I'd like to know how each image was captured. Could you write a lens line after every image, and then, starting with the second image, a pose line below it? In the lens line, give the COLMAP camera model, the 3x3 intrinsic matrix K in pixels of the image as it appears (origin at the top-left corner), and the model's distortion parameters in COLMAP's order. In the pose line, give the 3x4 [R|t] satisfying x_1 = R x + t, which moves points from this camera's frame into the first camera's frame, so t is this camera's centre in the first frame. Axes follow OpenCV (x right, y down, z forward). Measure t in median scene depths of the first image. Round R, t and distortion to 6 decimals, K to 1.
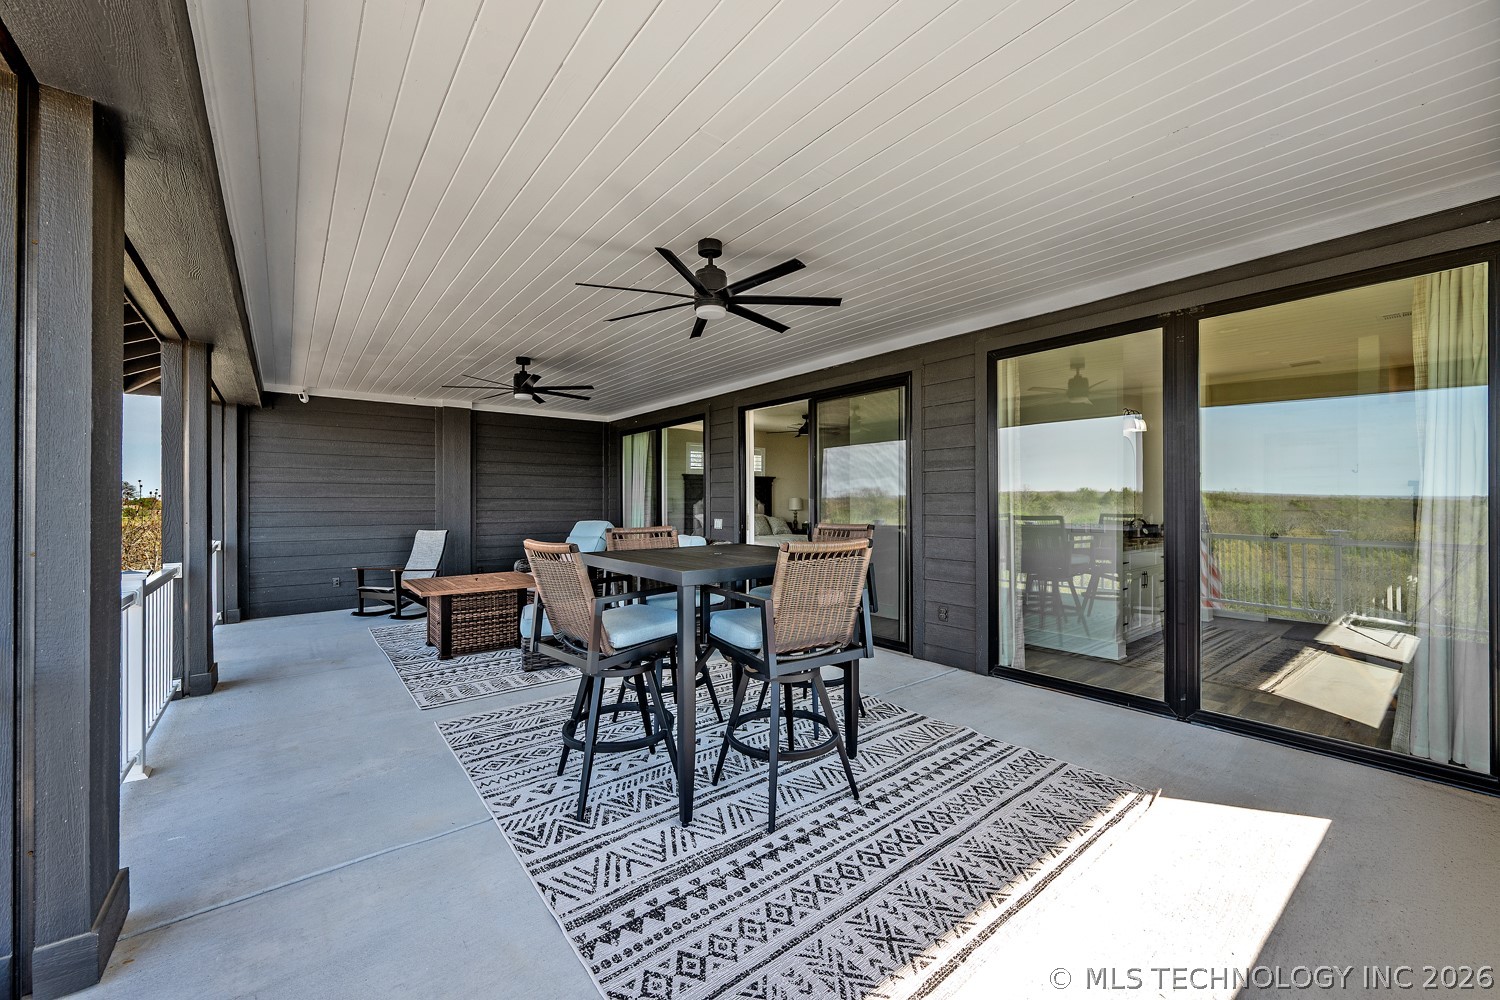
lens RADIAL K [[586.2, 0, 750.0], [0, 586.2, 500.0], [0, 0, 1]] dist [0.000121, -0.000009]
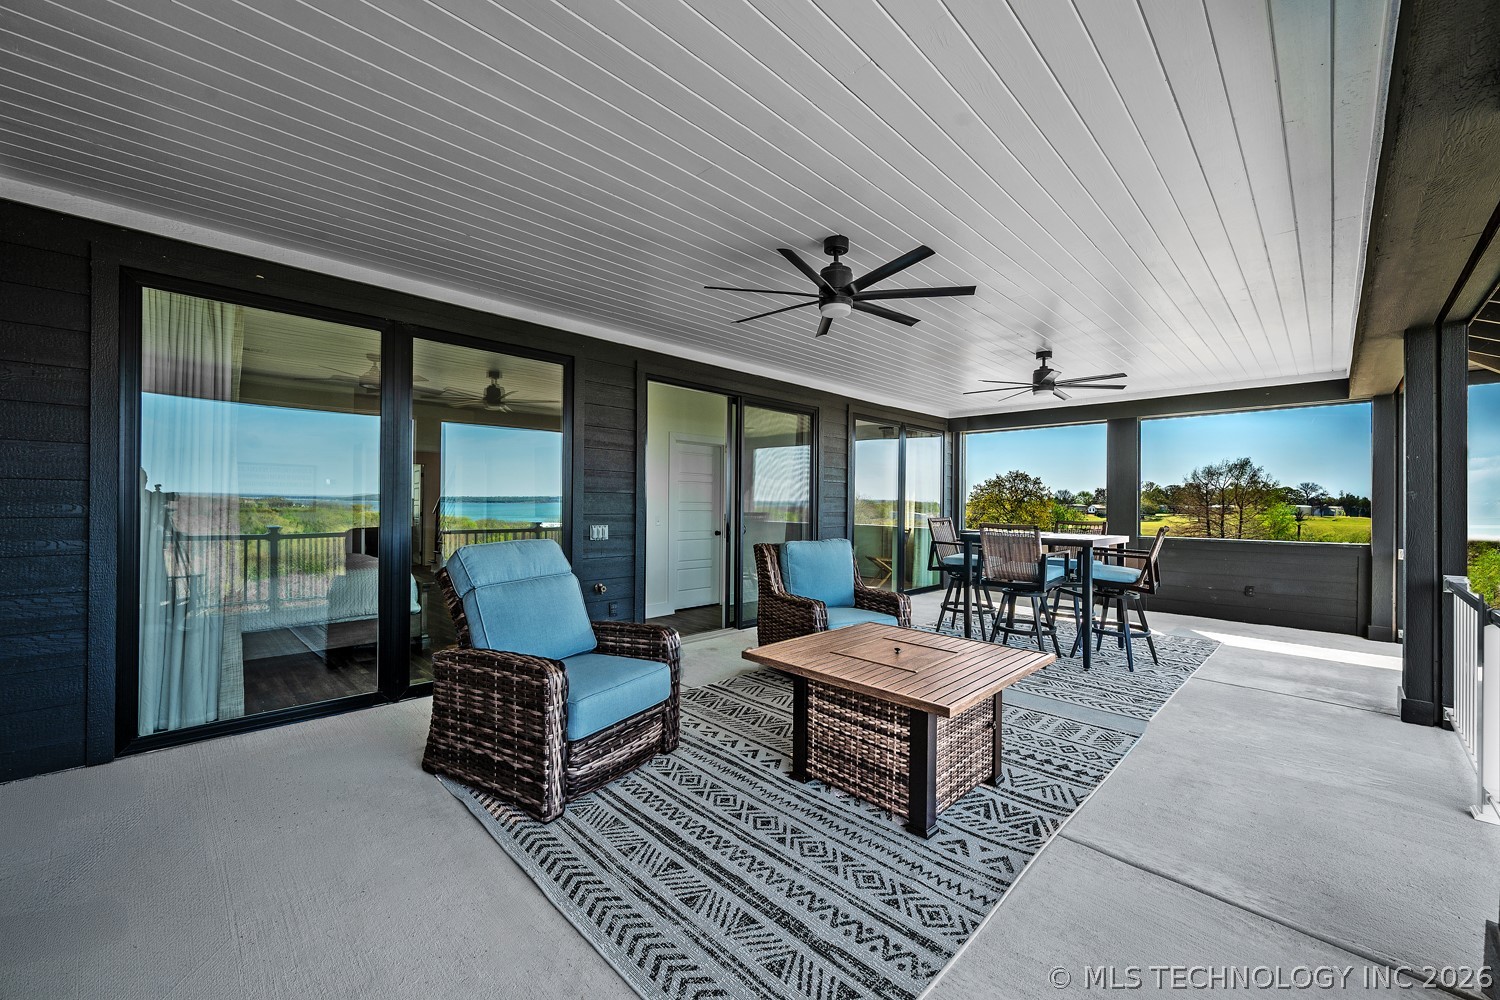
lens RADIAL K [[589.0, 0, 716.2], [0, 589.0, 544.8], [0, 0, 1]] dist [0.000000, 0.000027]
pose [[-0.104005, -0.071821, 0.991980, -0.995504], [-0.012039, 0.997407, 0.070951, -0.002215], [-0.994504, -0.004563, -0.104600, 1.263538]]
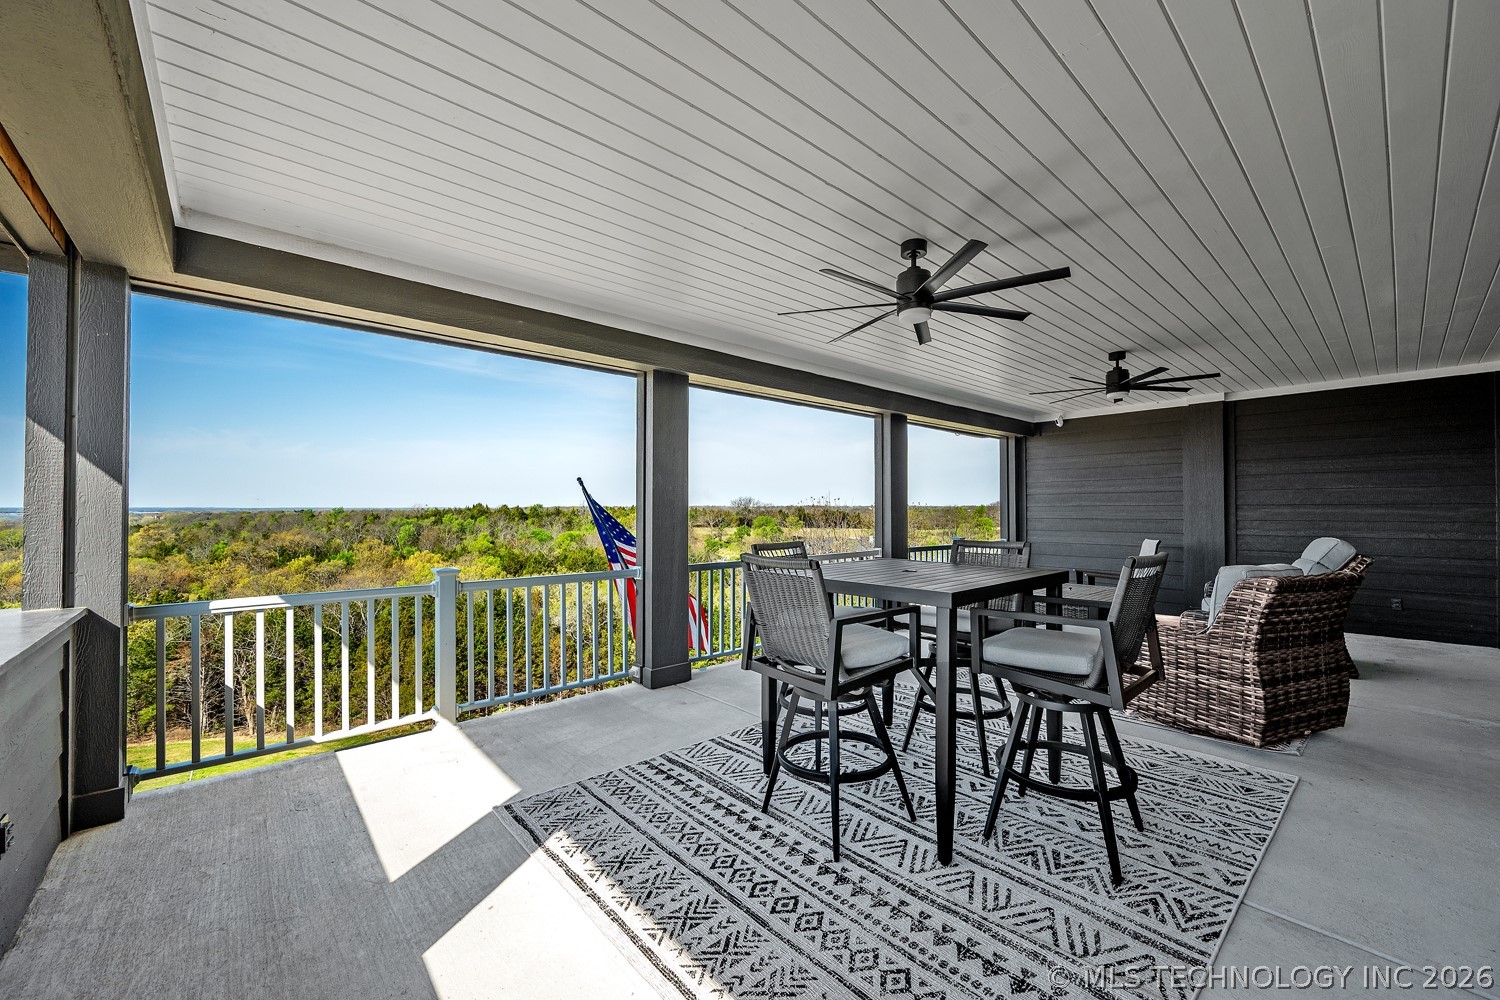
lens RADIAL K [[586.2, 0, 750.0], [0, 586.2, 500.0], [0, 0, 1]] dist [0.000121, -0.000009]
pose [[0.050885, -0.015566, -0.998583, 0.869802], [0.008166, 0.999852, -0.015170, -0.009526], [0.998671, -0.007382, 0.051004, 0.689362]]
